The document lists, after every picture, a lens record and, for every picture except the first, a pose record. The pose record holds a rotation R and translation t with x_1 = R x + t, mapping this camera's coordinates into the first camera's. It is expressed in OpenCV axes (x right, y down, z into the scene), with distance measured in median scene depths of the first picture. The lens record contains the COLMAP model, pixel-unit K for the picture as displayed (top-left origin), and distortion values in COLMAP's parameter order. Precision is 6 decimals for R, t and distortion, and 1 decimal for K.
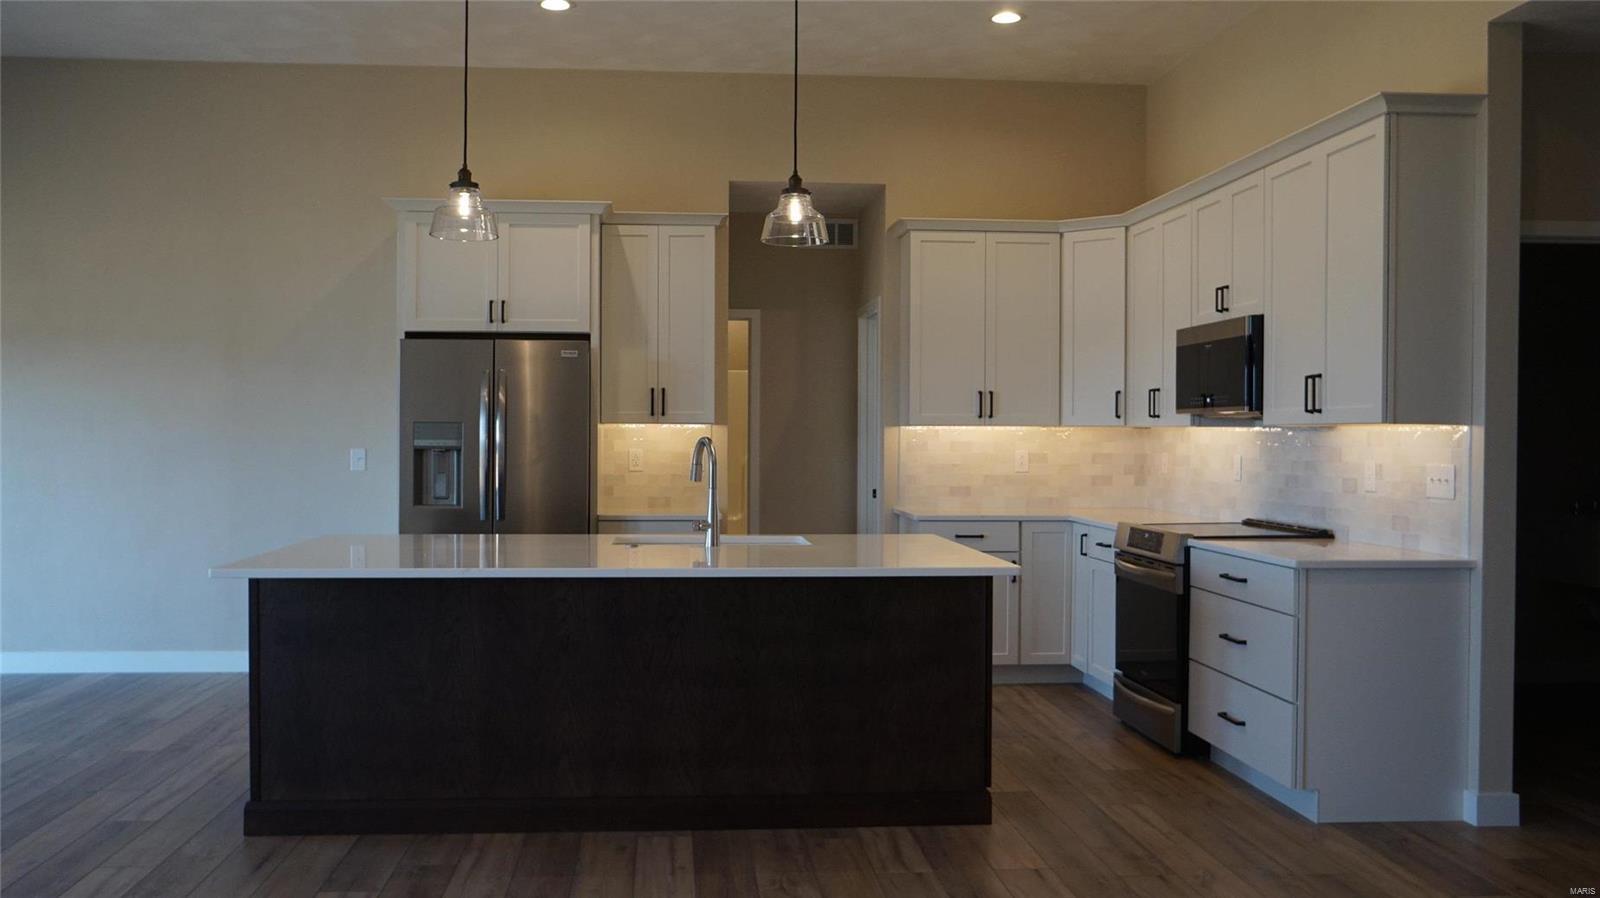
lens RADIAL K [[1333.5, 0, 771.9], [0, 1333.5, 449.7], [0, 0, 1]] dist [-0.072113, 0.101886]
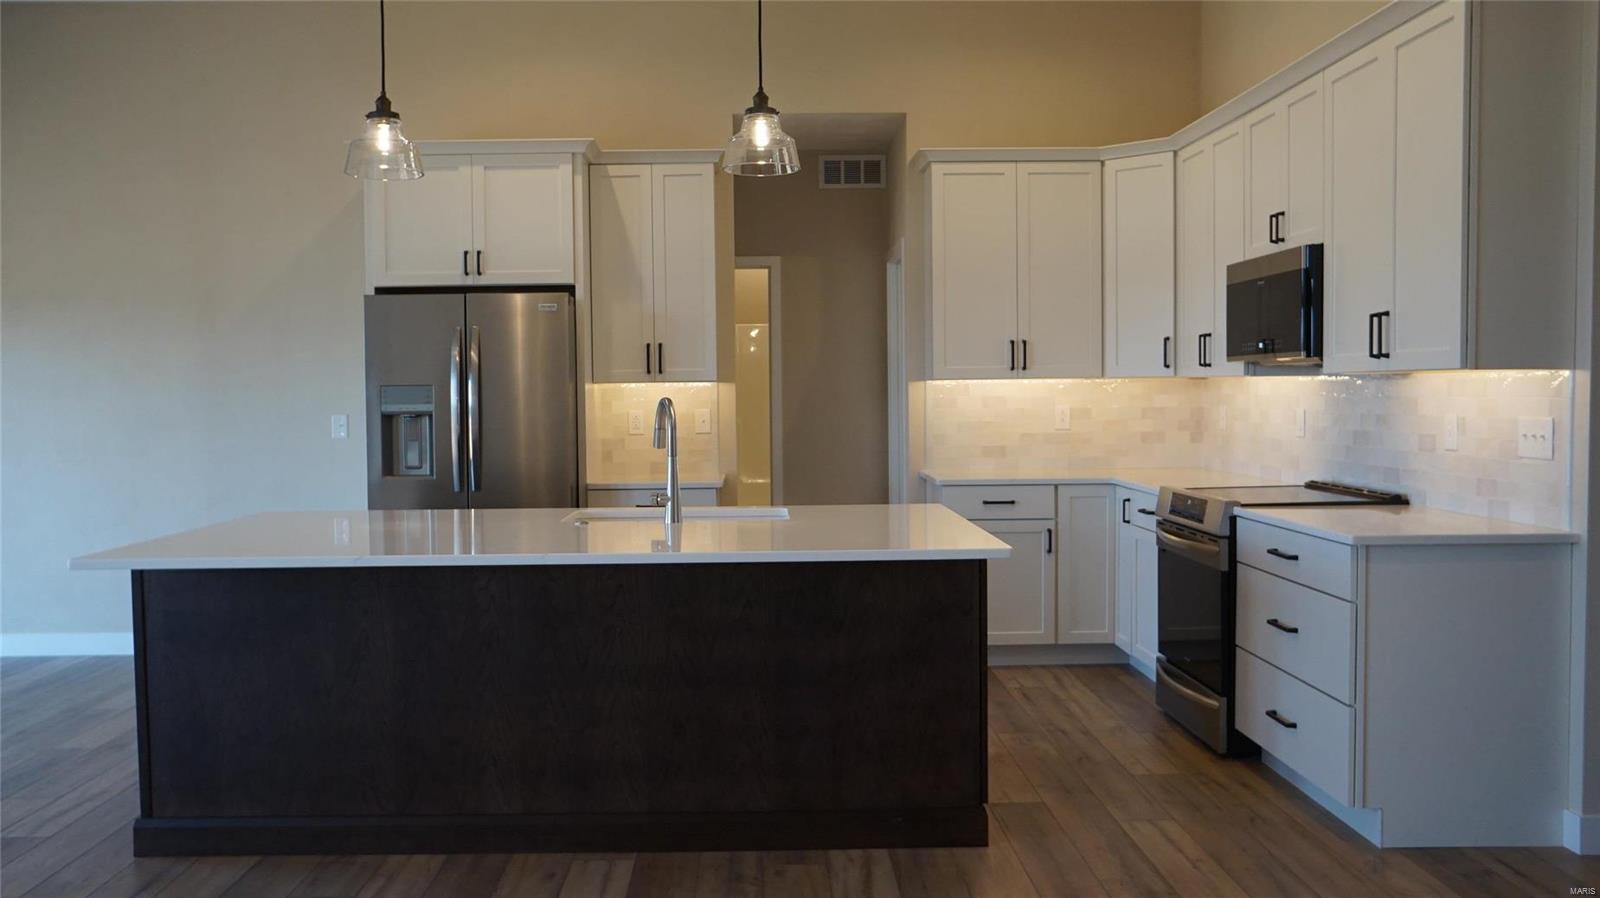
lens RADIAL K [[1333.5, 0, 771.9], [0, 1333.5, 449.7], [0, 0, 1]] dist [-0.072113, 0.101886]
pose [[0.997579, -0.013339, -0.068249, 0.068276], [0.015586, 0.999350, 0.032503, -0.002349], [0.067771, -0.033488, 0.997139, 0.113886]]
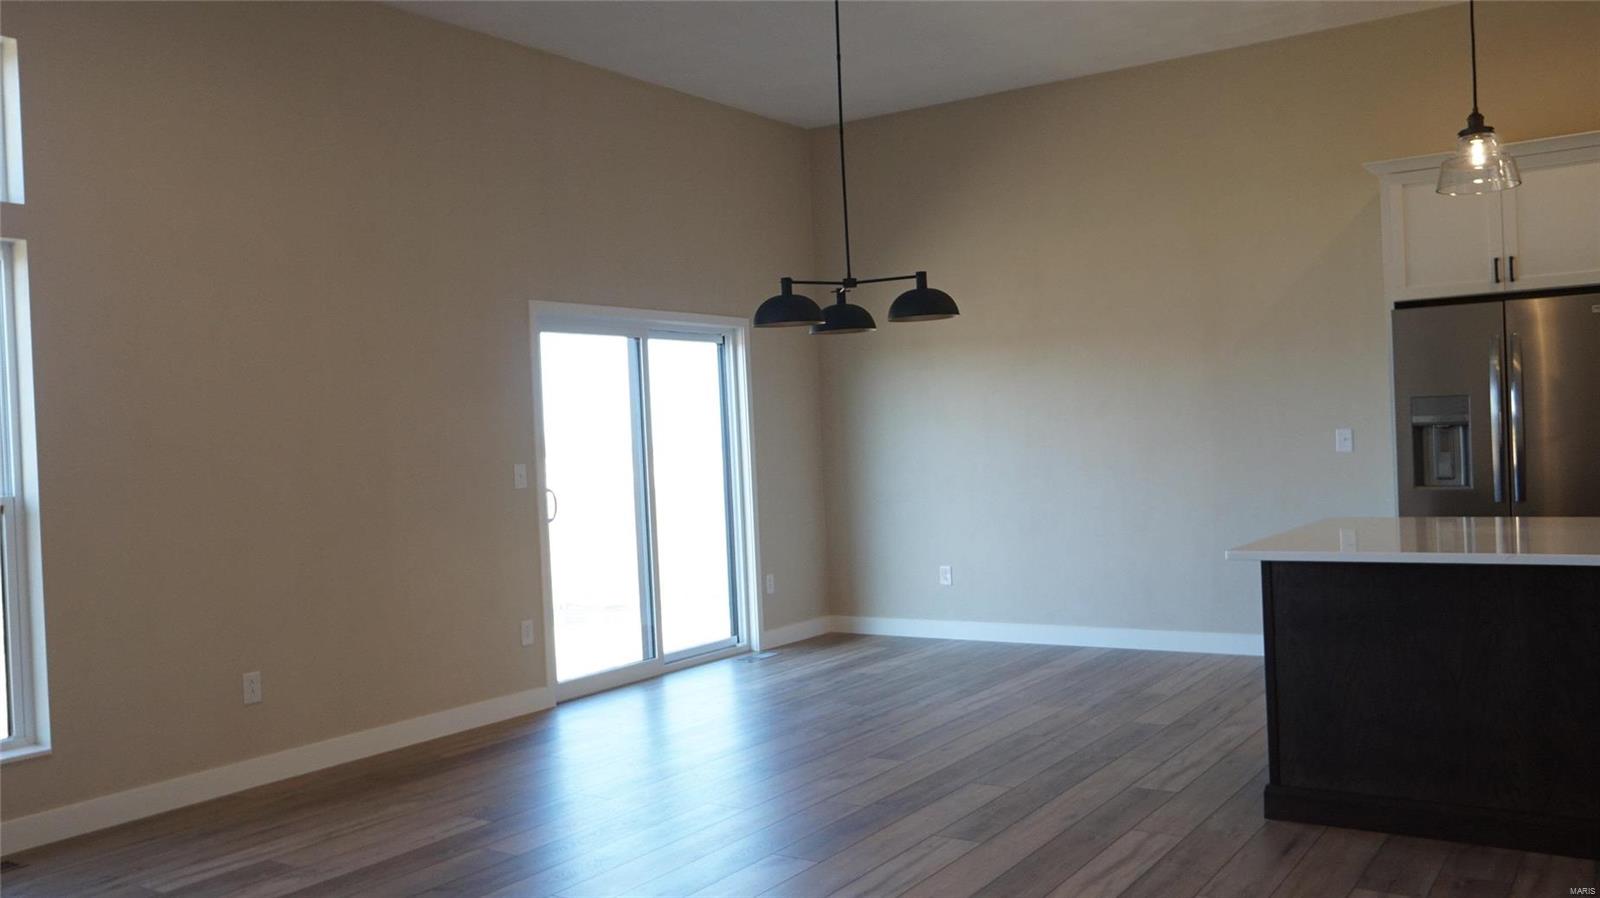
lens RADIAL K [[1333.5, 0, 771.9], [0, 1333.5, 449.7], [0, 0, 1]] dist [-0.072113, 0.101886]
pose [[0.773599, -0.030990, -0.632917, -0.035176], [0.037628, 0.999287, -0.002937, 0.001817], [0.632558, -0.021543, 0.774214, -0.003829]]
